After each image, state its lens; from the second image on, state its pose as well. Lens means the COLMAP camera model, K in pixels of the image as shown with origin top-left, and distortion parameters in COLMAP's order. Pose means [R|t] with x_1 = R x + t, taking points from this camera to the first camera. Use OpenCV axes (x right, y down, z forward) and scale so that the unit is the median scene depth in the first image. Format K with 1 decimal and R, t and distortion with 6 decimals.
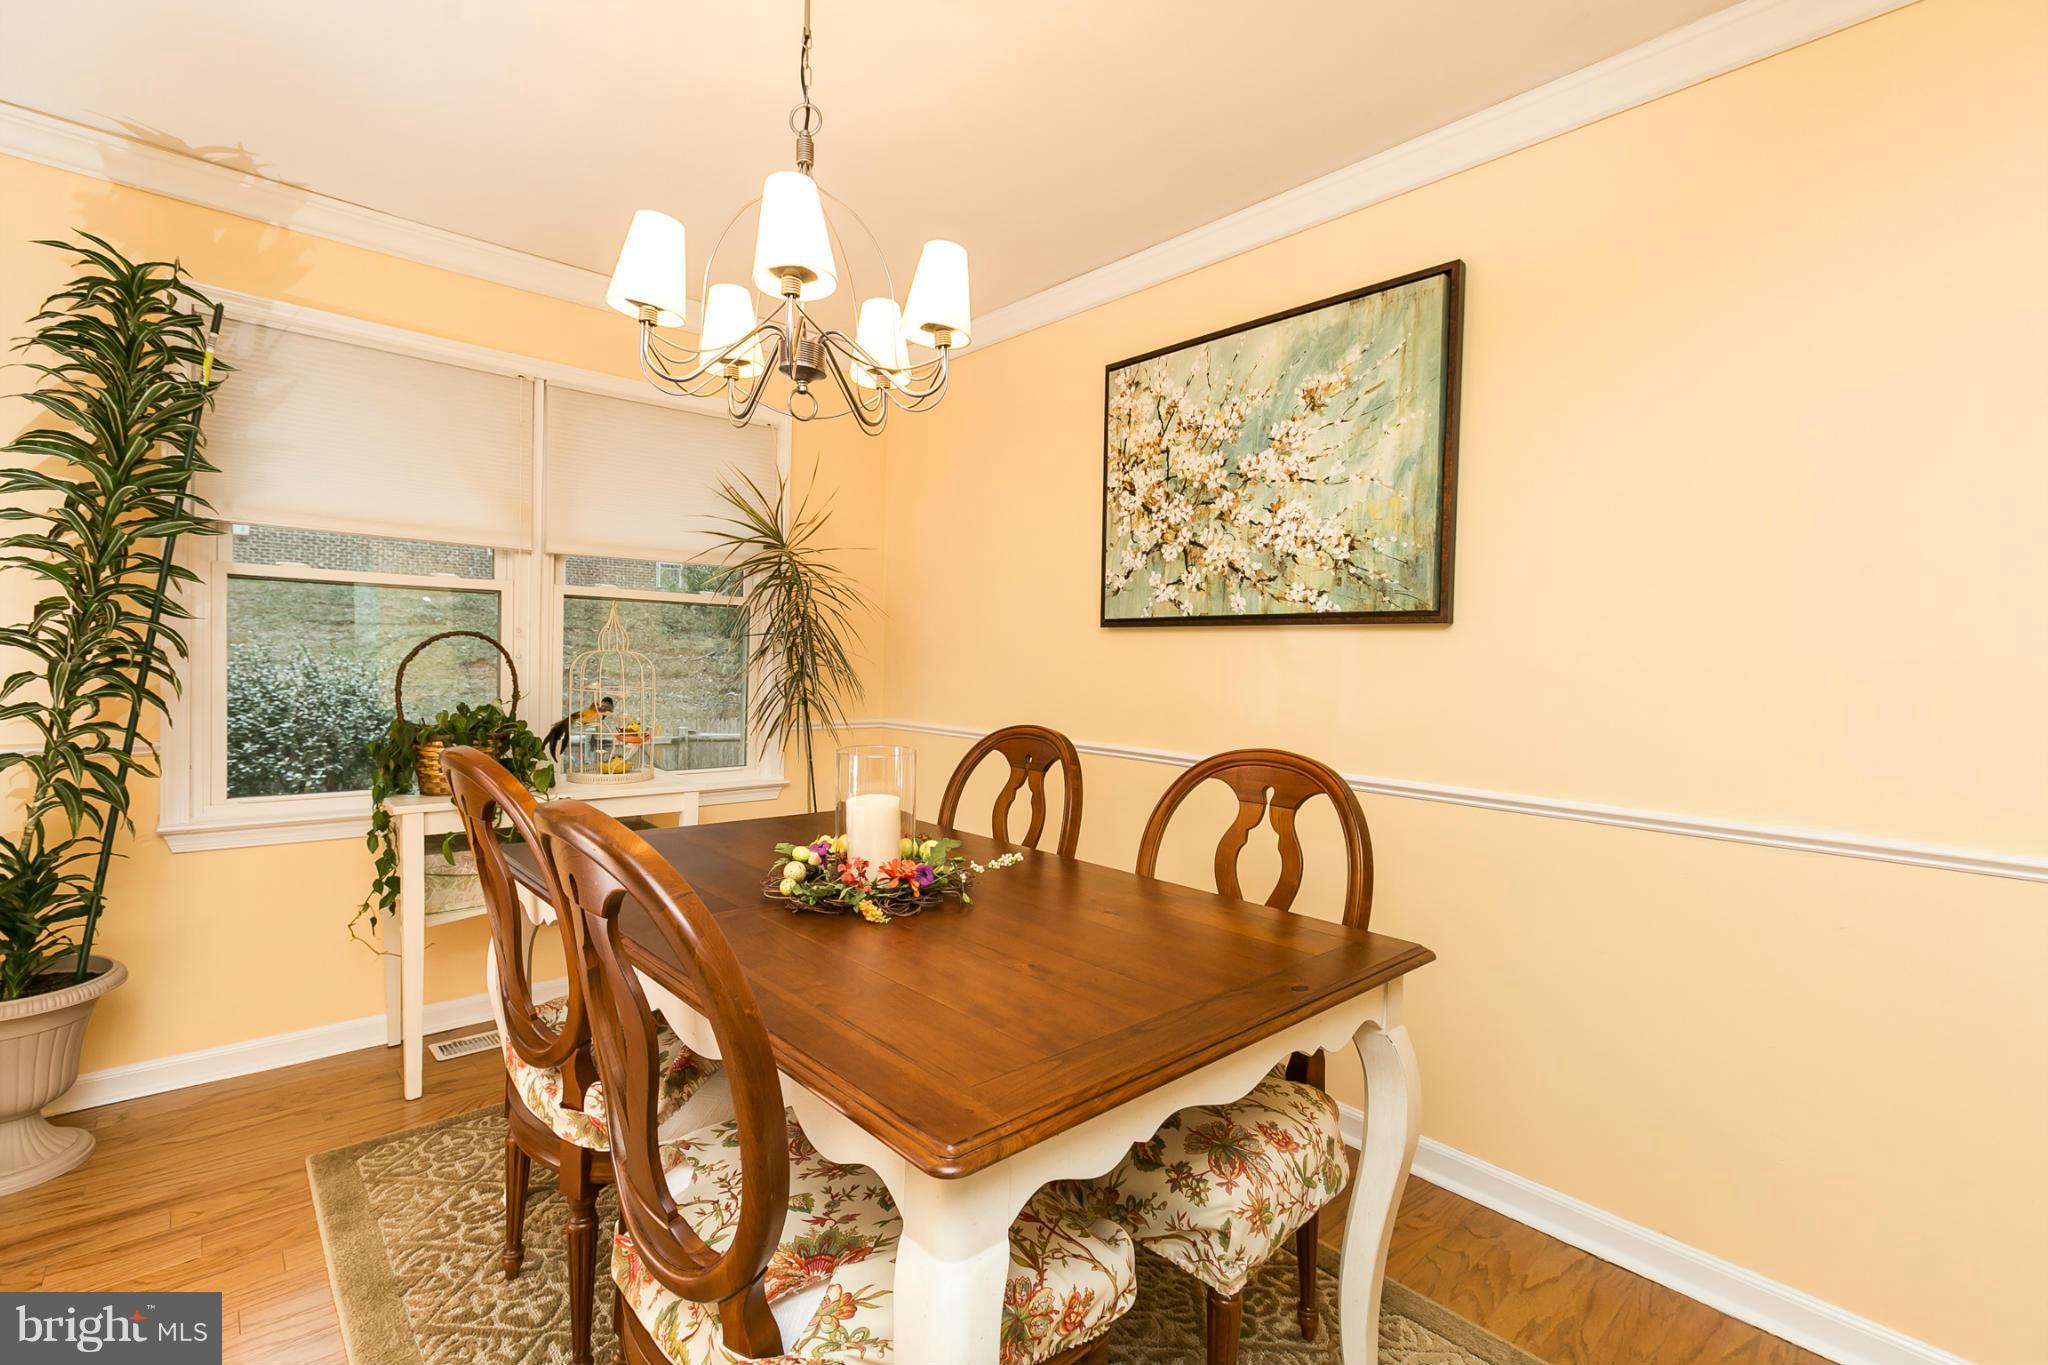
lens RADIAL K [[919.8, 0, 1014.2], [0, 919.8, 679.6], [0, 0, 1]] dist [0.005262, -0.001523]
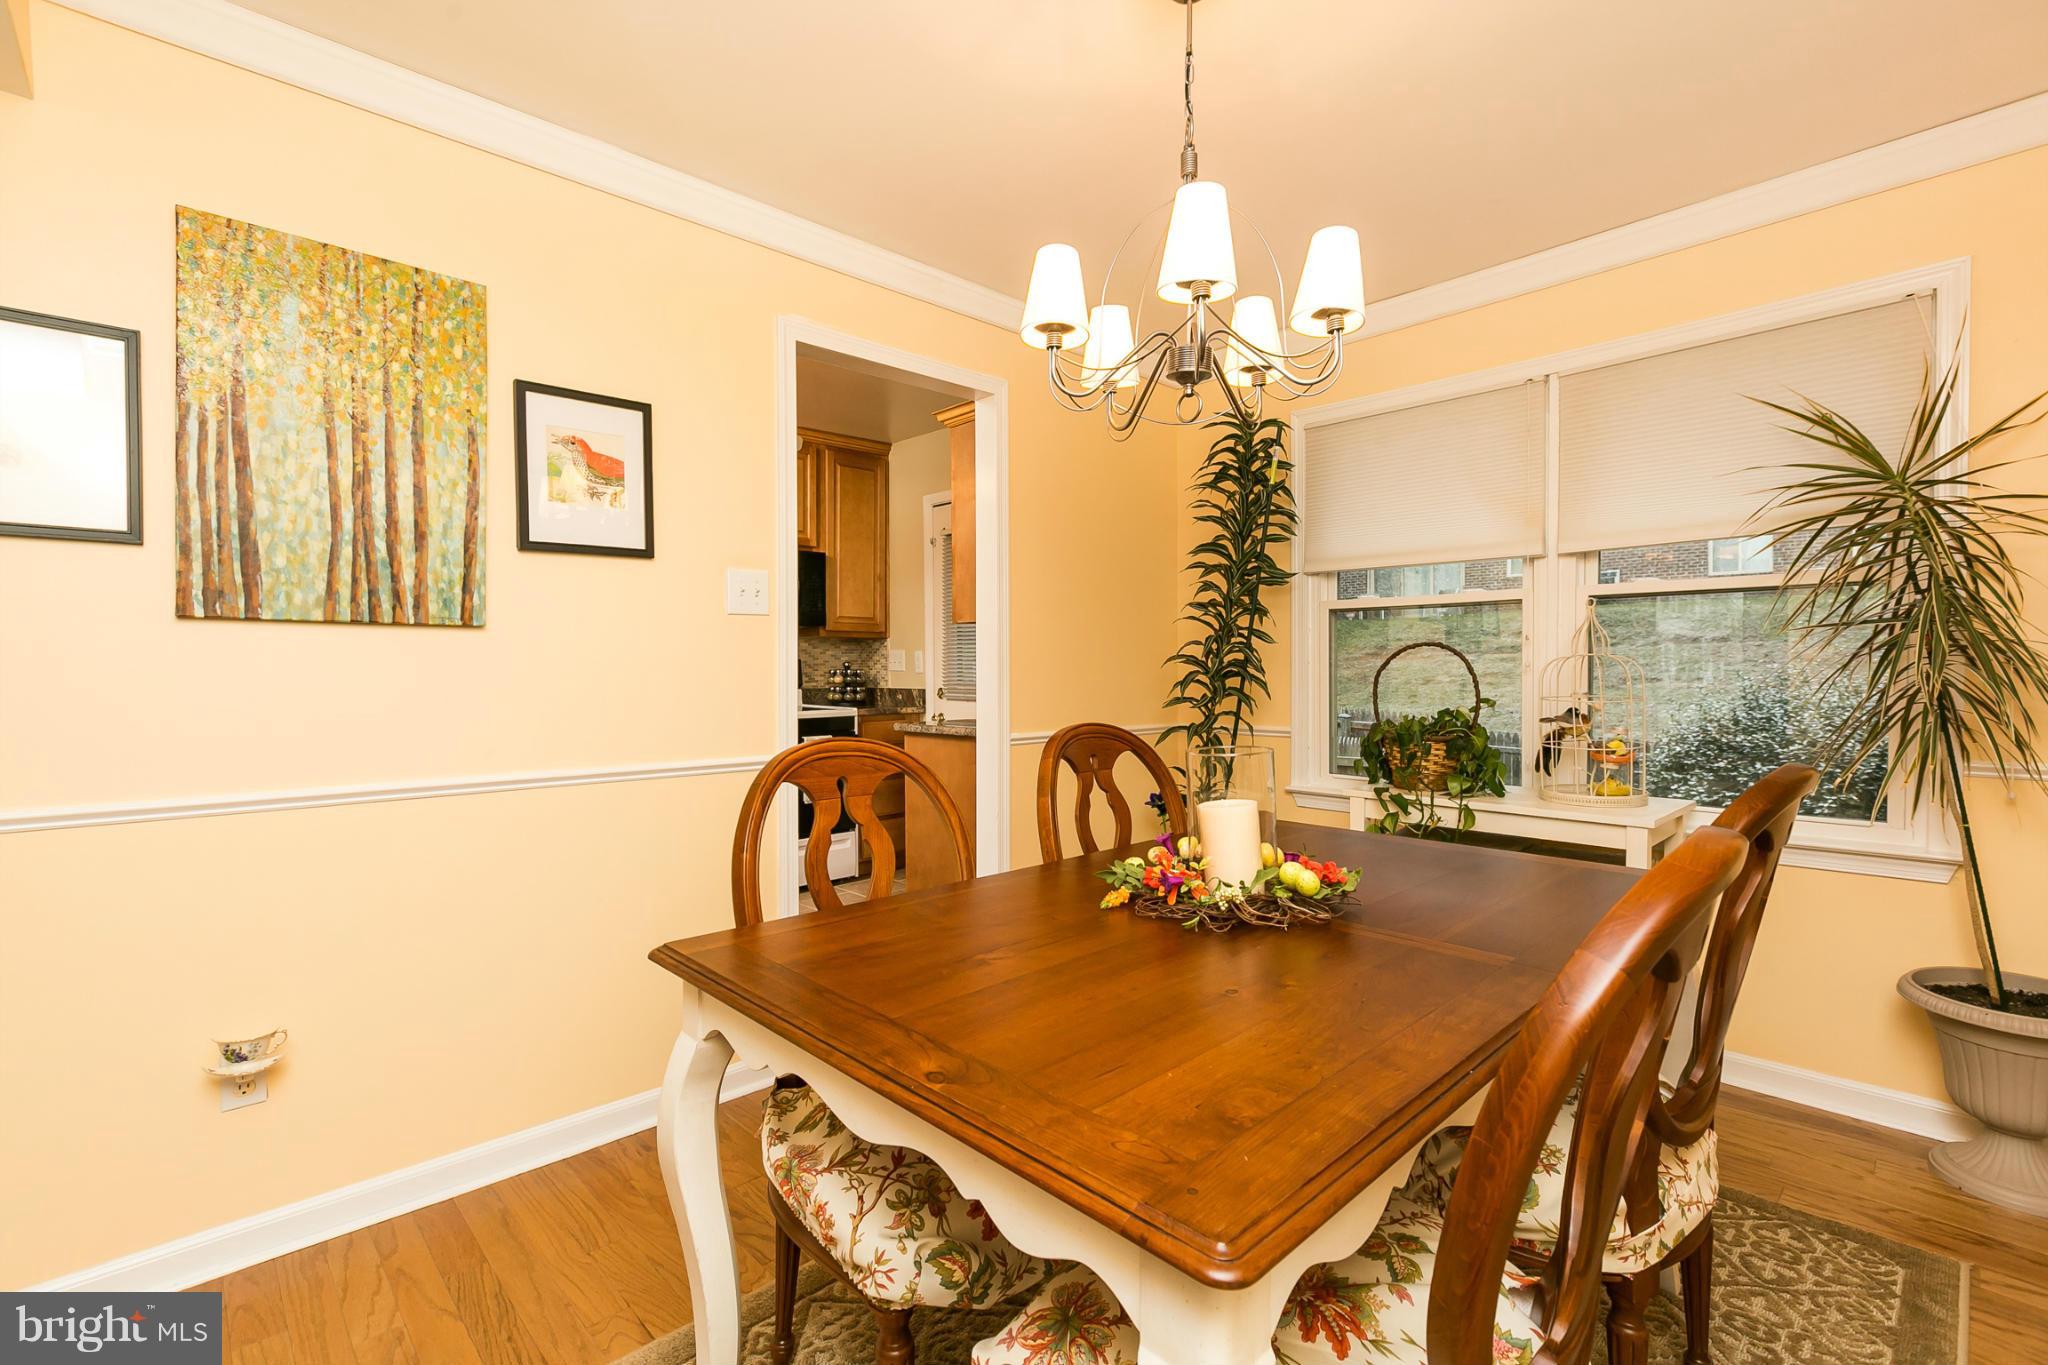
lens RADIAL K [[919.8, 0, 1014.2], [0, 919.8, 679.6], [0, 0, 1]] dist [0.005262, -0.001523]
pose [[0.010491, -0.014664, -0.999837, 0.584361], [-0.015623, 0.999768, -0.014827, 0.018010], [0.999823, 0.015776, 0.010259, 0.588985]]
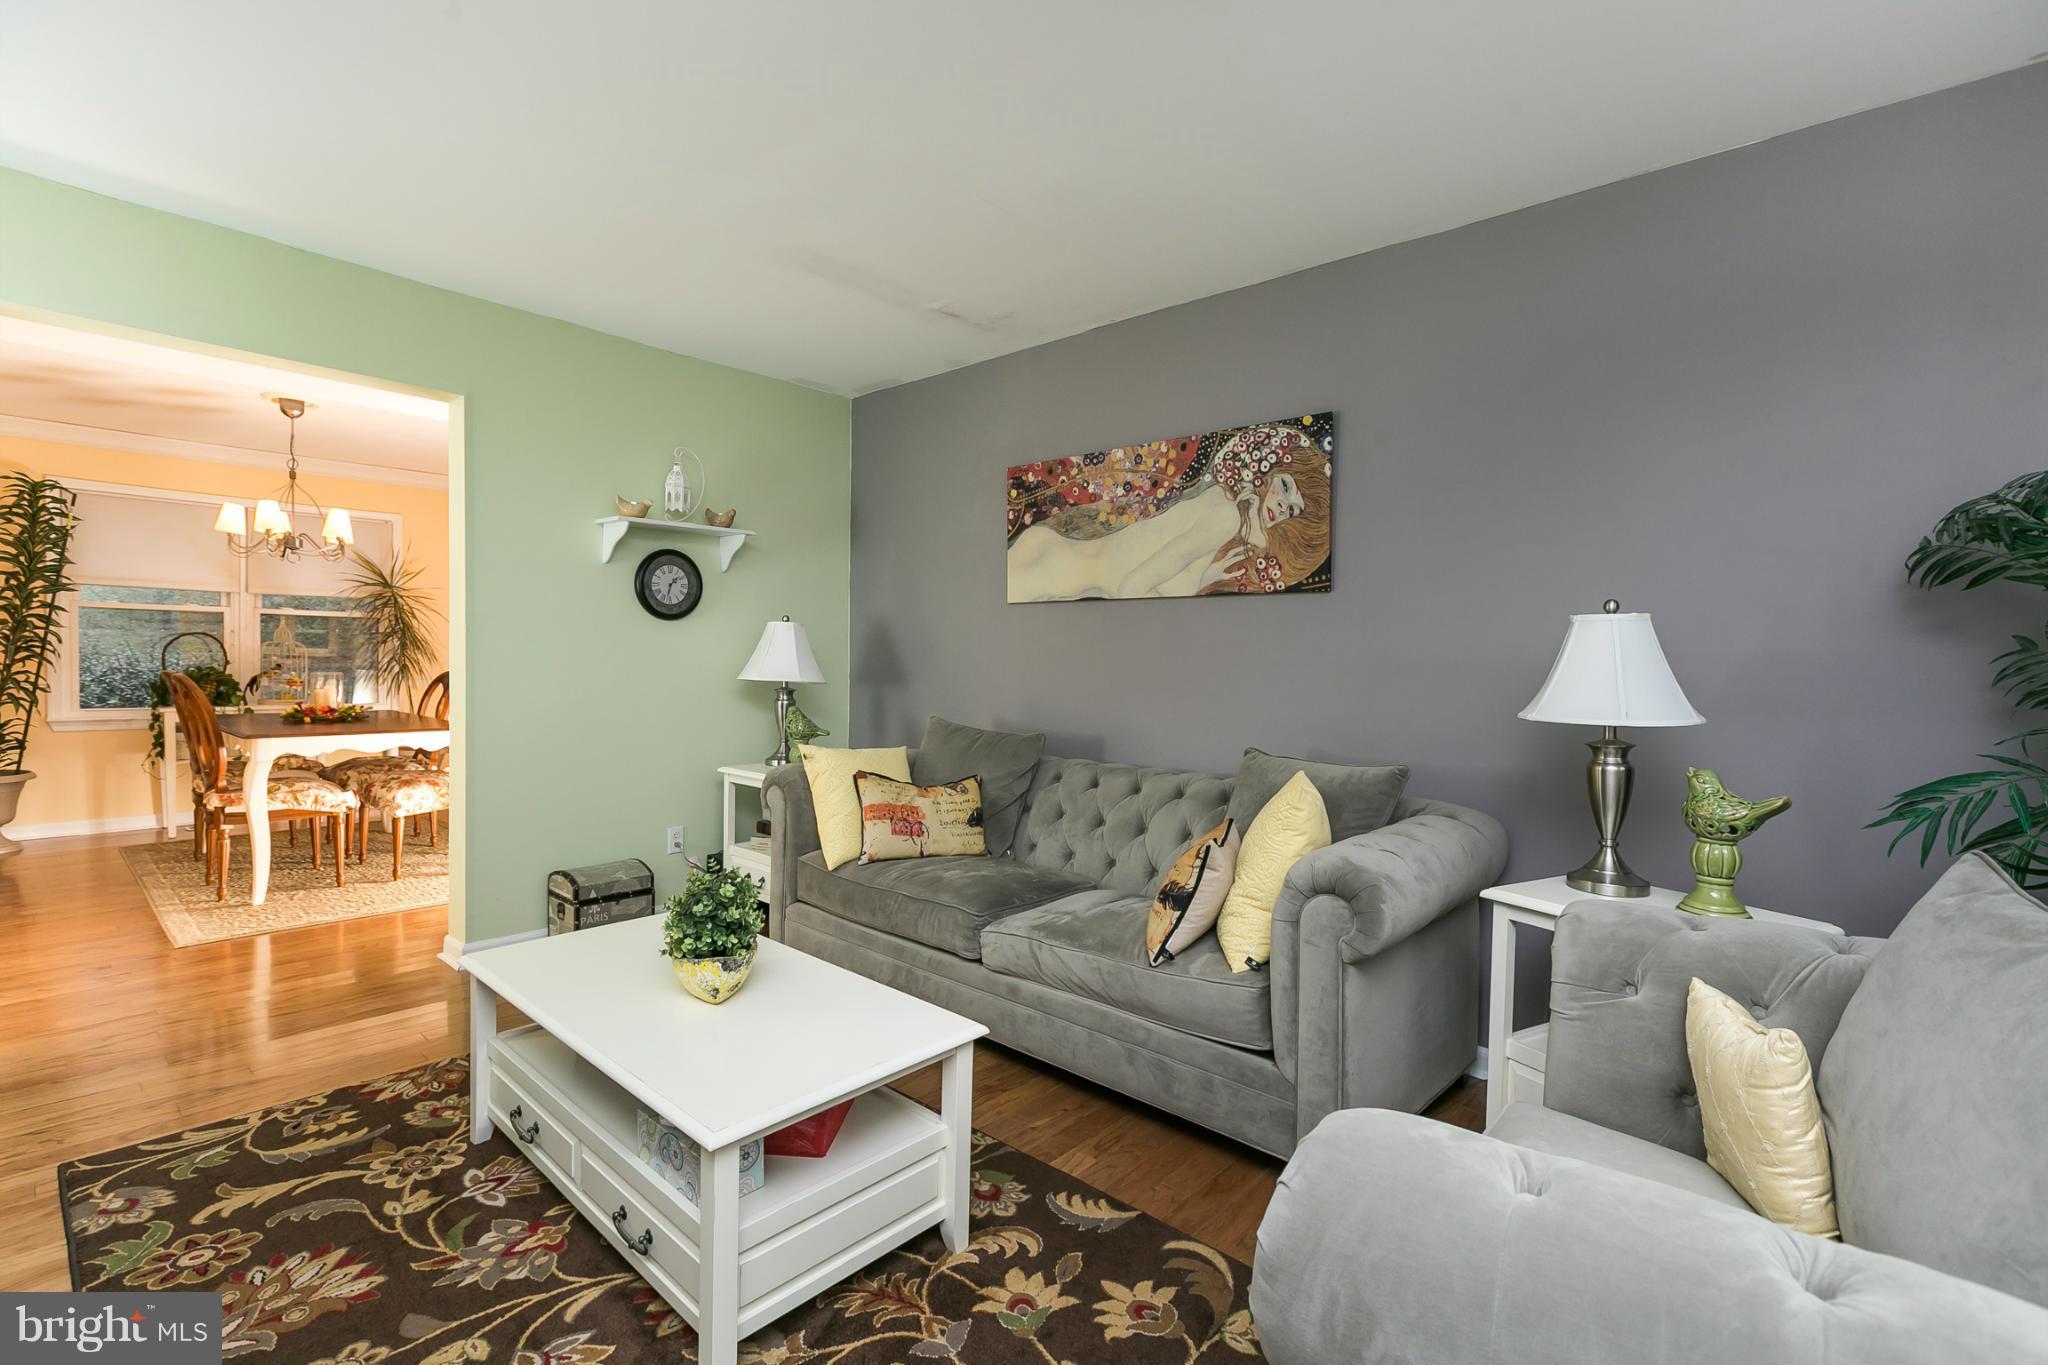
lens RADIAL K [[919.8, 0, 1014.2], [0, 919.8, 679.6], [0, 0, 1]] dist [0.005262, -0.001523]
pose [[0.994709, -0.005437, 0.102592, 1.311856], [0.004810, 0.999968, 0.006354, 0.064986], [-0.102623, -0.005826, 0.994703, -1.634482]]
